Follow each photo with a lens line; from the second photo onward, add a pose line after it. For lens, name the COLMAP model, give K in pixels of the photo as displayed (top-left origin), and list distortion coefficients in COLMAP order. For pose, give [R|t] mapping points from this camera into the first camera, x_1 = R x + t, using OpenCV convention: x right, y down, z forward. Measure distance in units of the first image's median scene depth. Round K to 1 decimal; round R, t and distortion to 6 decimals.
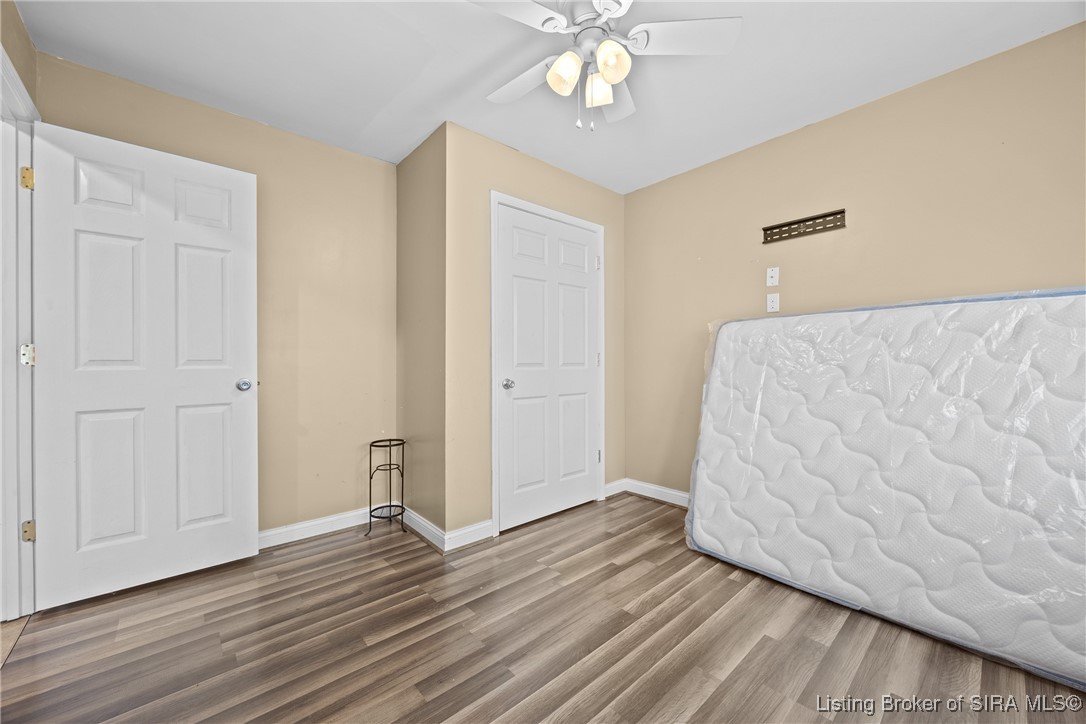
lens RADIAL K [[413.5, 0, 543.0], [0, 413.5, 362.0], [0, 0, 1]] dist [-0.000742, 0.000001]
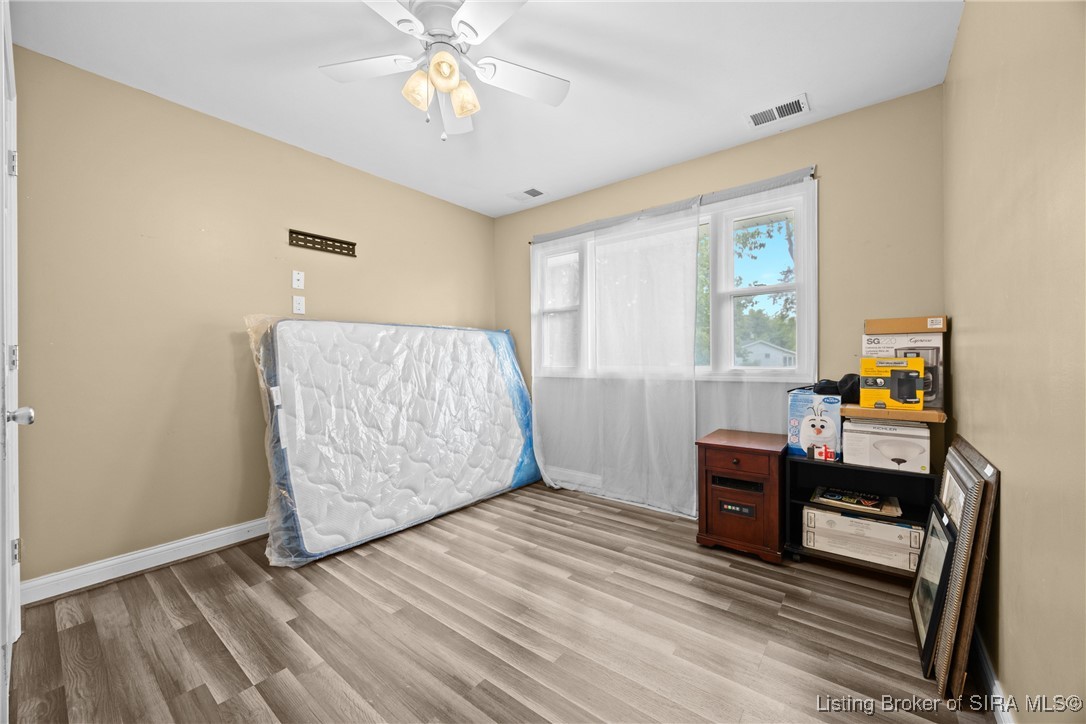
lens RADIAL K [[416.3, 0, 554.5], [0, 416.3, 361.3], [0, 0, 1]] dist [-0.002265, -0.000130]
pose [[-0.184042, -0.002290, 0.982916, -0.663204], [0.006853, 0.999970, 0.003613, -0.000695], [-0.982895, 0.007401, -0.184021, 0.627337]]
